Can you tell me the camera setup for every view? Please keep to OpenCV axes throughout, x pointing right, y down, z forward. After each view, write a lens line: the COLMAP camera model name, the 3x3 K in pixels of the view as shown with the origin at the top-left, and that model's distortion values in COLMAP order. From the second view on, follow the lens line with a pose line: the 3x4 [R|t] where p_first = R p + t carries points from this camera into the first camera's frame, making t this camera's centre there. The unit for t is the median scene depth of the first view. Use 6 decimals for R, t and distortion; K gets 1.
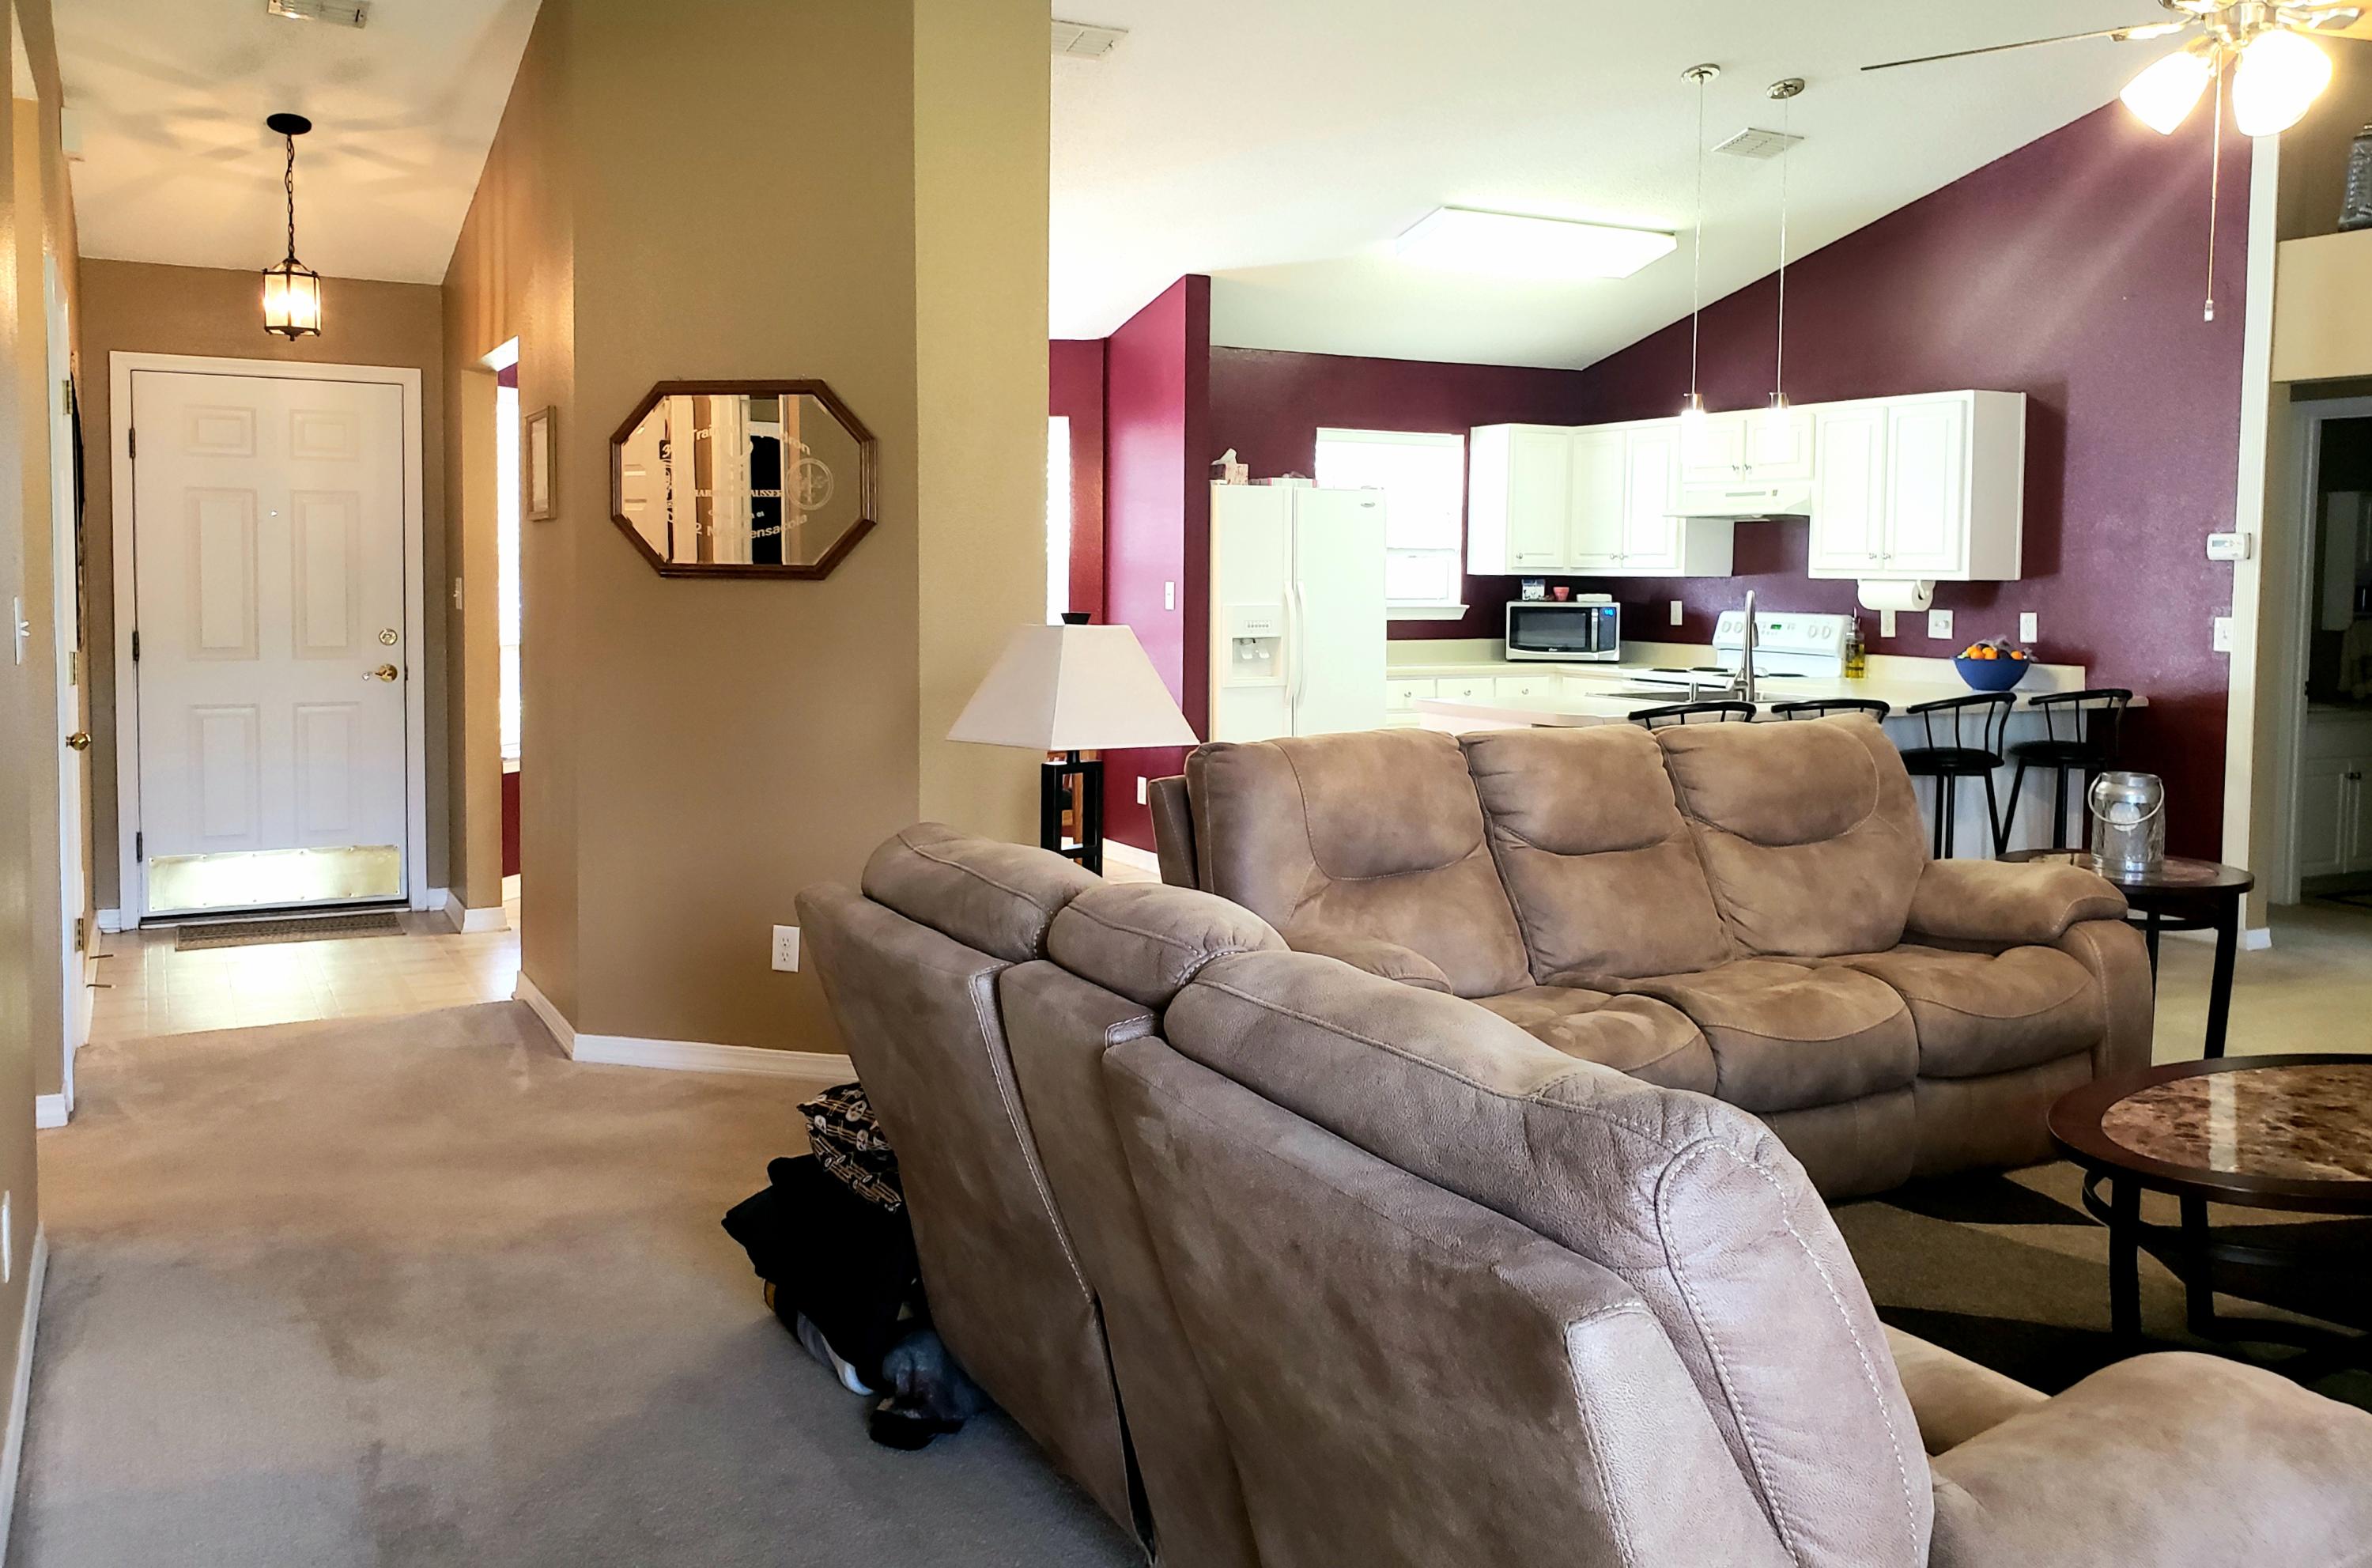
lens RADIAL K [[1886.7, 0, 1179.1], [0, 1886.7, 656.0], [0, 0, 1]] dist [0.049011, -0.039377]
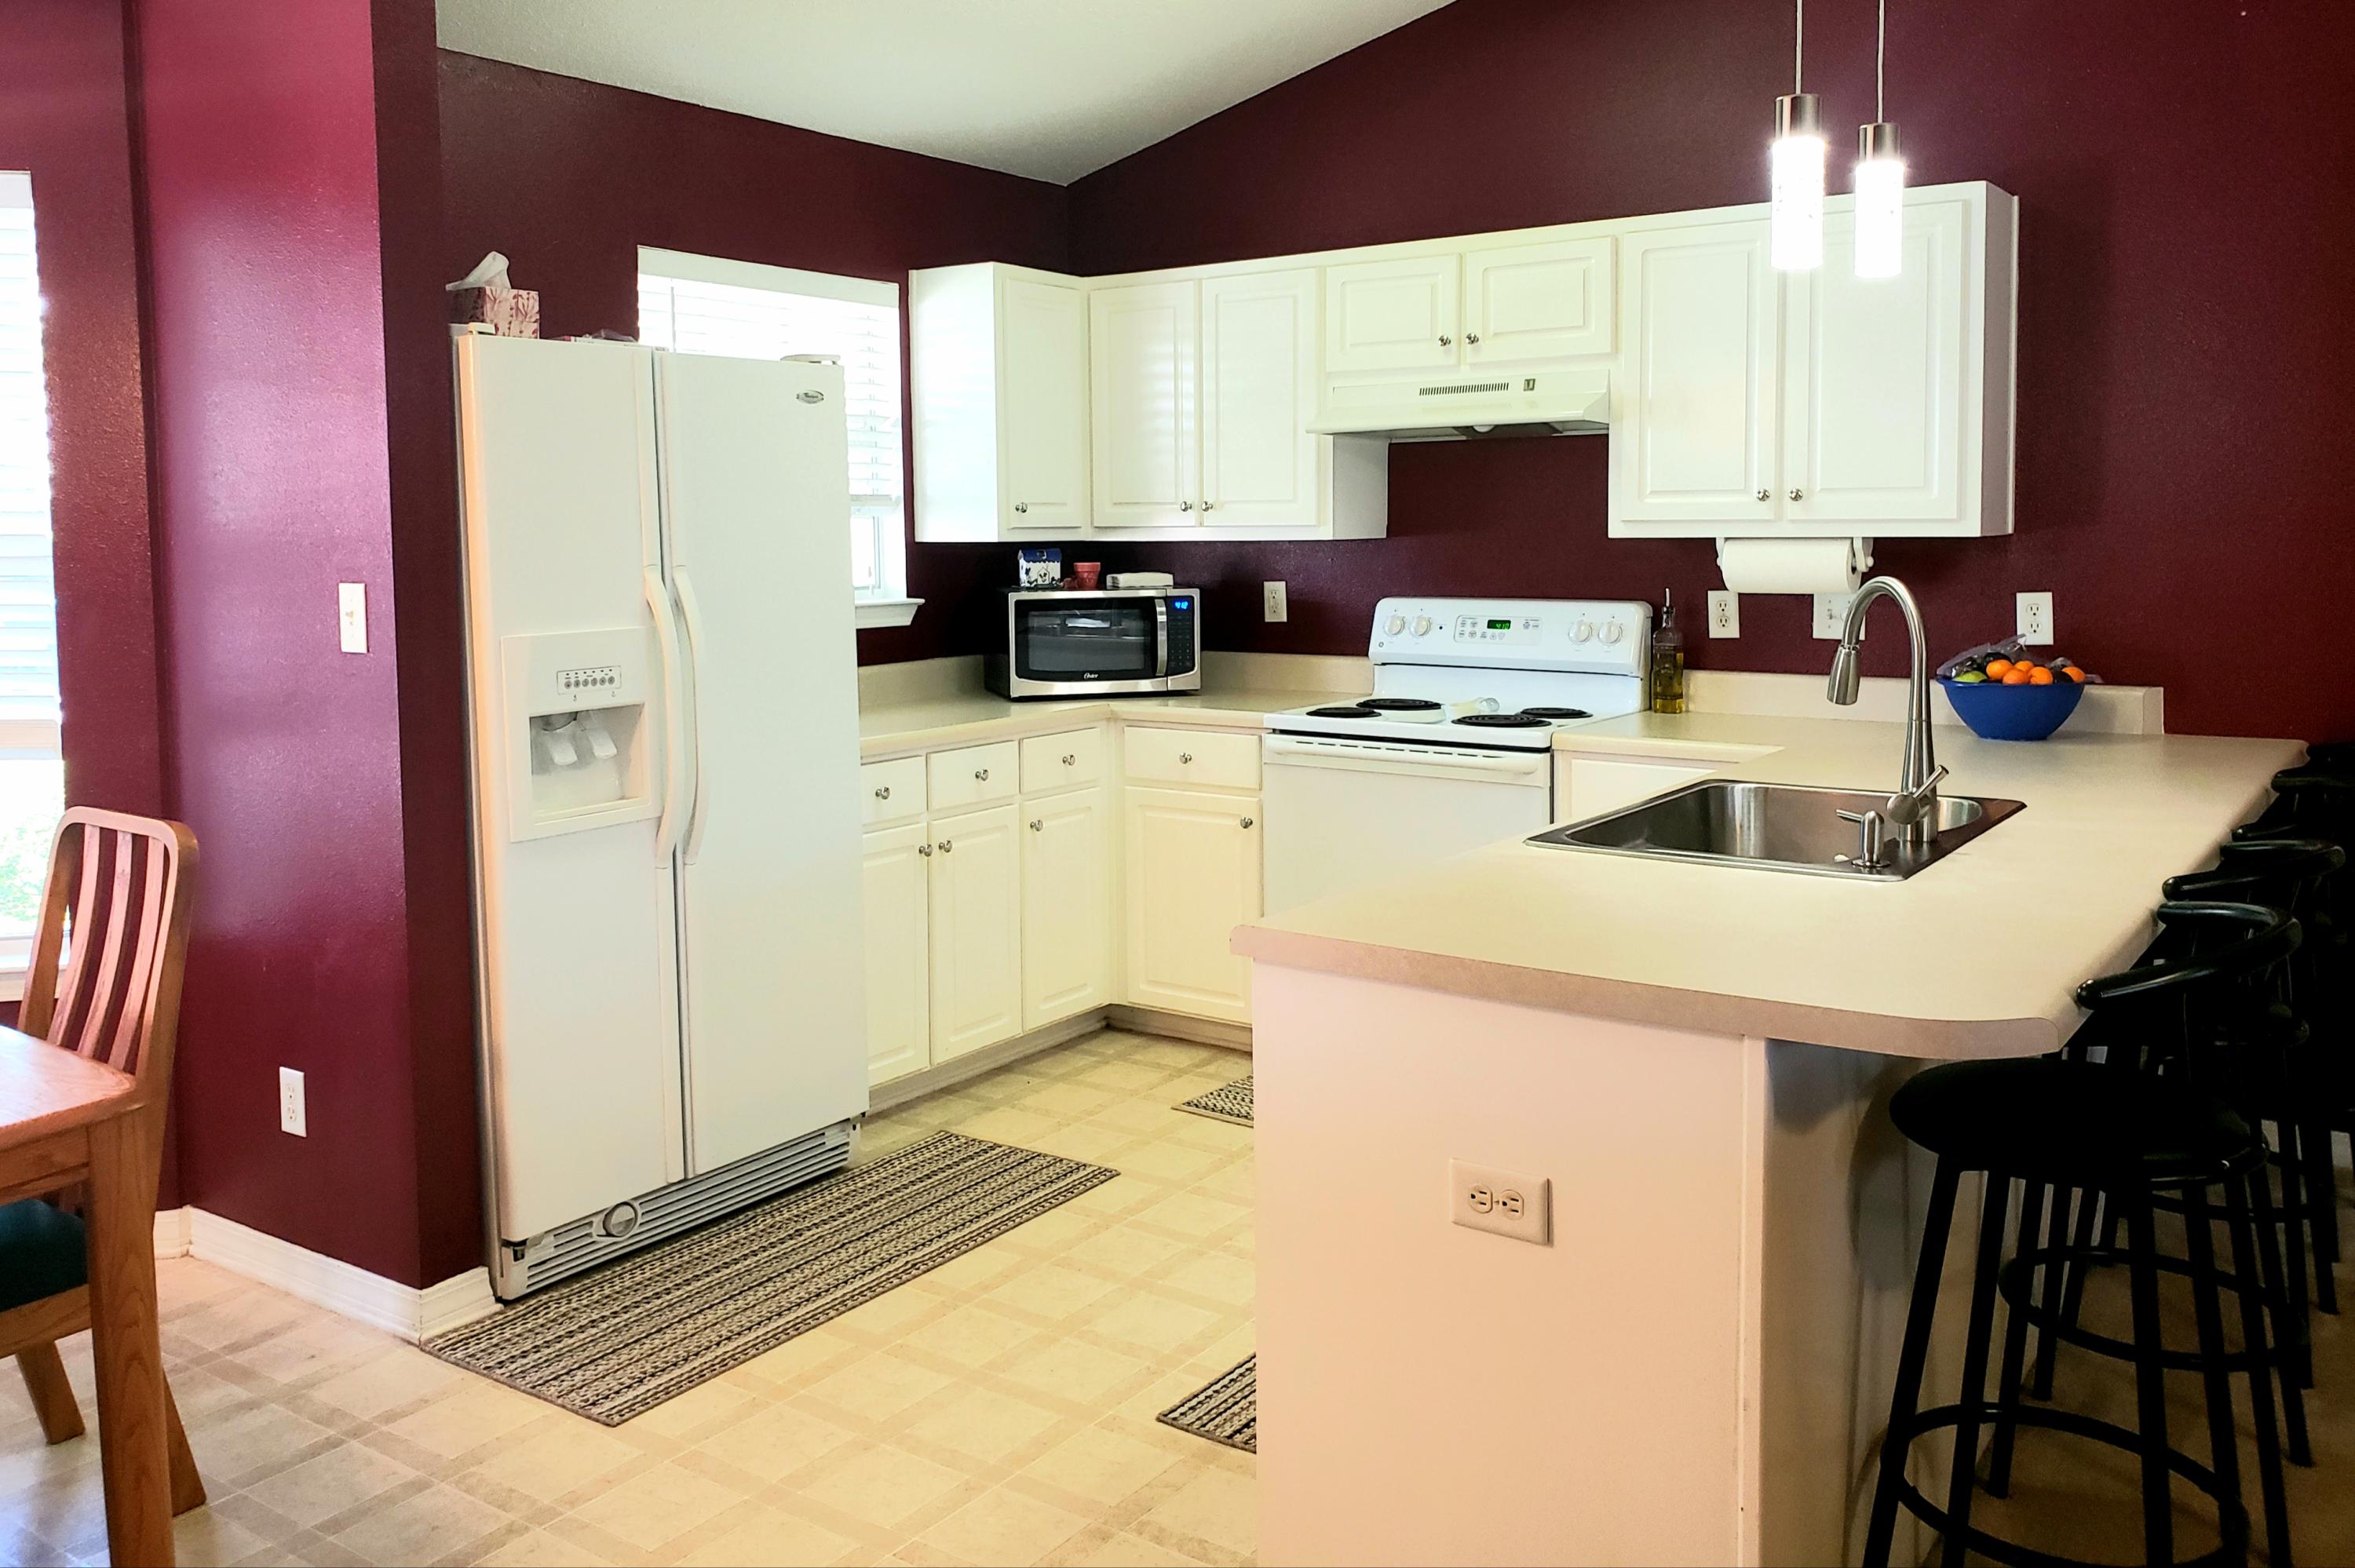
lens RADIAL K [[1865.4, 0, 1172.5], [0, 1865.4, 706.0], [0, 0, 1]] dist [0.000171, -0.000287]
pose [[0.899559, -0.061935, 0.432387, -0.018042], [0.039652, 0.997388, 0.060371, -0.026780], [-0.434996, -0.037163, 0.899665, 0.497922]]
